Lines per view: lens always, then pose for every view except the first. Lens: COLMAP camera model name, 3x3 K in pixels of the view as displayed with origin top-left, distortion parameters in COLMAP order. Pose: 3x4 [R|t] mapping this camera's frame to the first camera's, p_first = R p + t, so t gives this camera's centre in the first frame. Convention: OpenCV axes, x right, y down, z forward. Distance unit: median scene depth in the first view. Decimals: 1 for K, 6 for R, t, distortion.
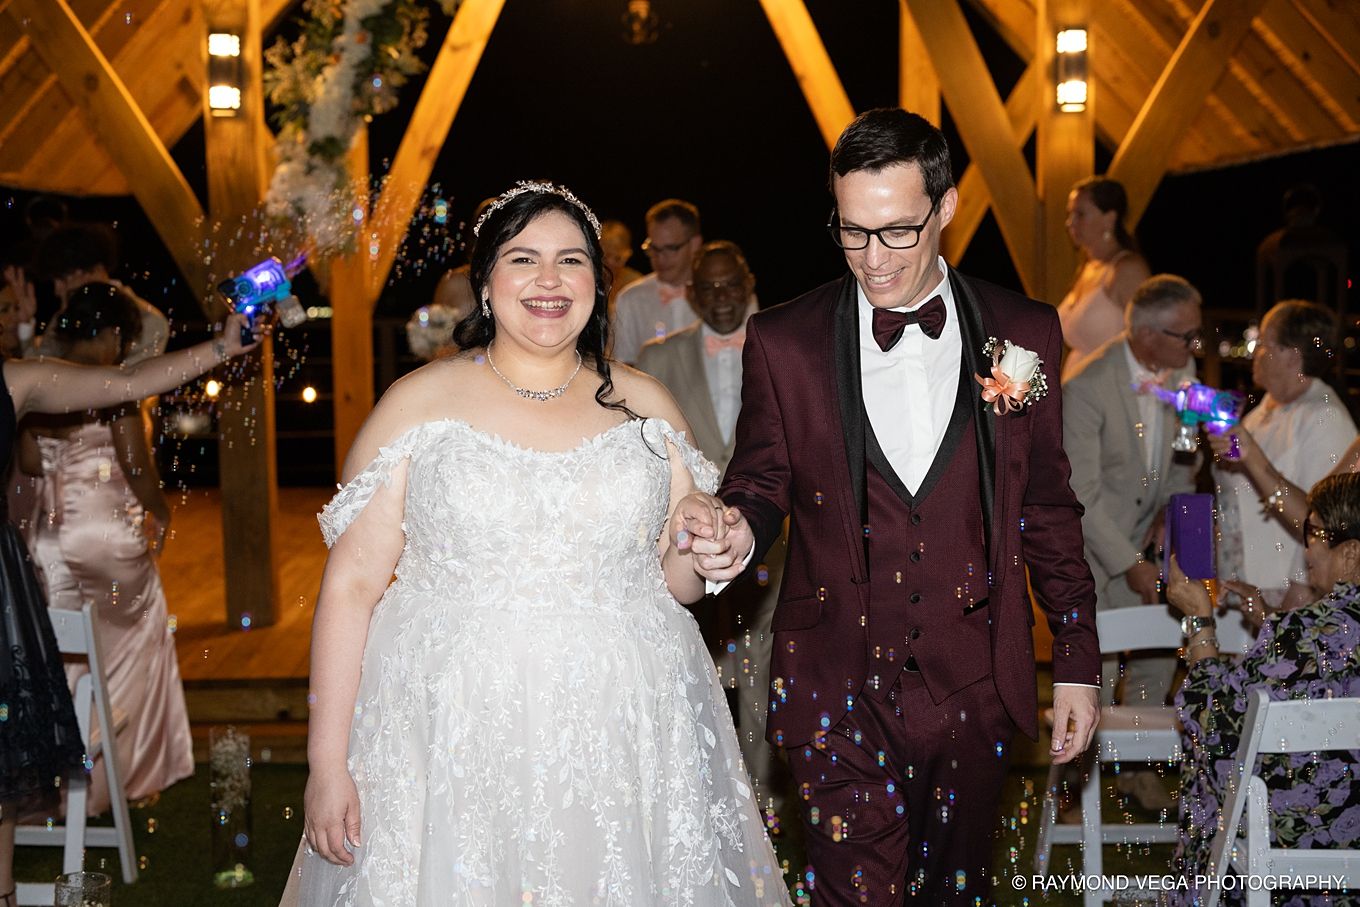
lens RADIAL K [[1895.7, 0, 688.3], [0, 1895.7, 451.0], [0, 0, 1]] dist [0.034957, 0.000000]
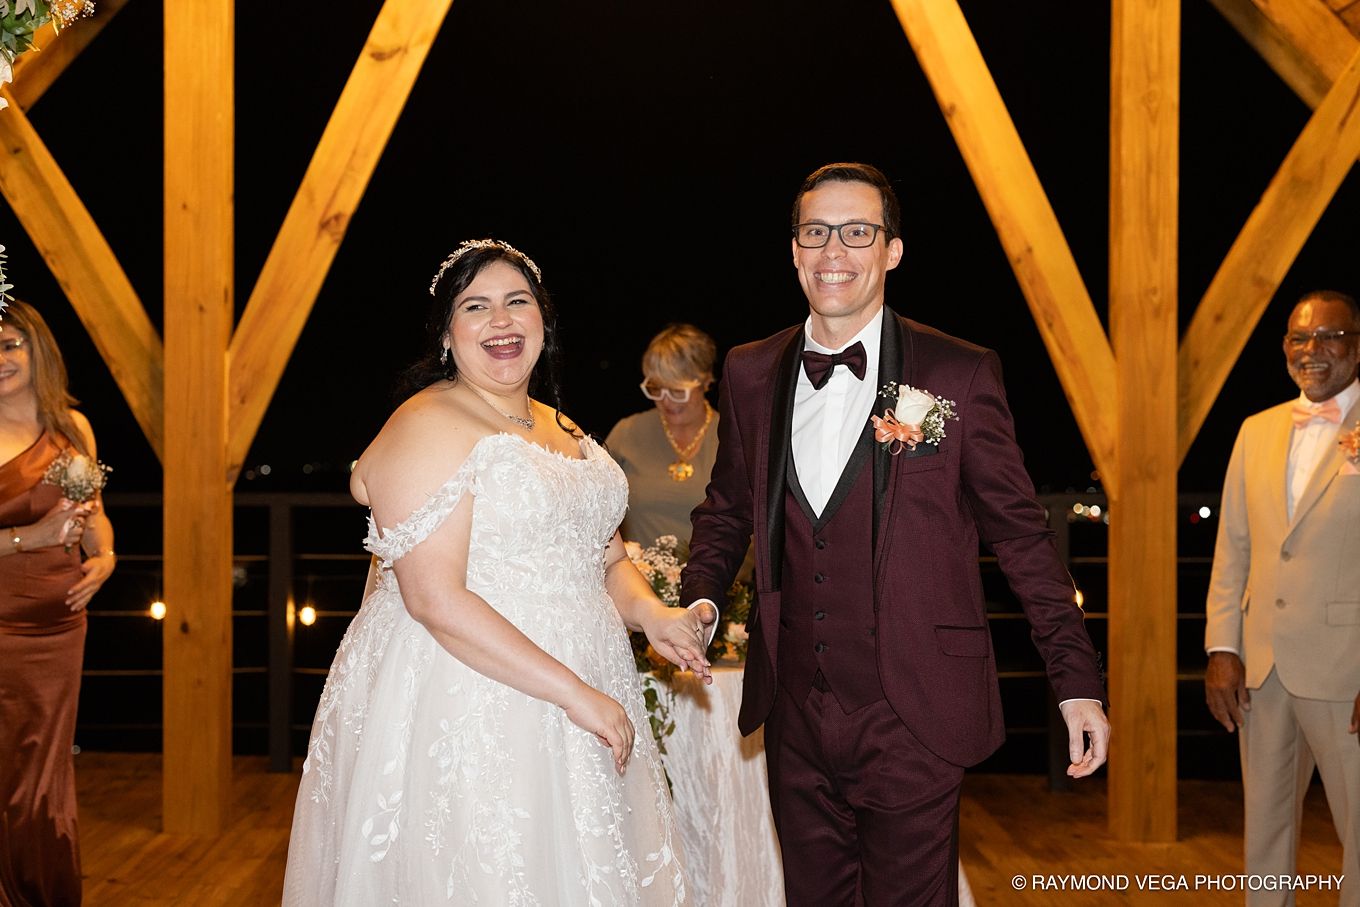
lens RADIAL K [[2352.9, 0, 672.0], [0, 2352.9, 461.6], [0, 0, 1]] dist [0.049580, 0.000000]
pose [[0.999655, 0.014799, -0.021714, -0.016062], [-0.016720, 0.995700, -0.091118, -0.021394], [0.020273, 0.091450, 0.995603, 0.373411]]
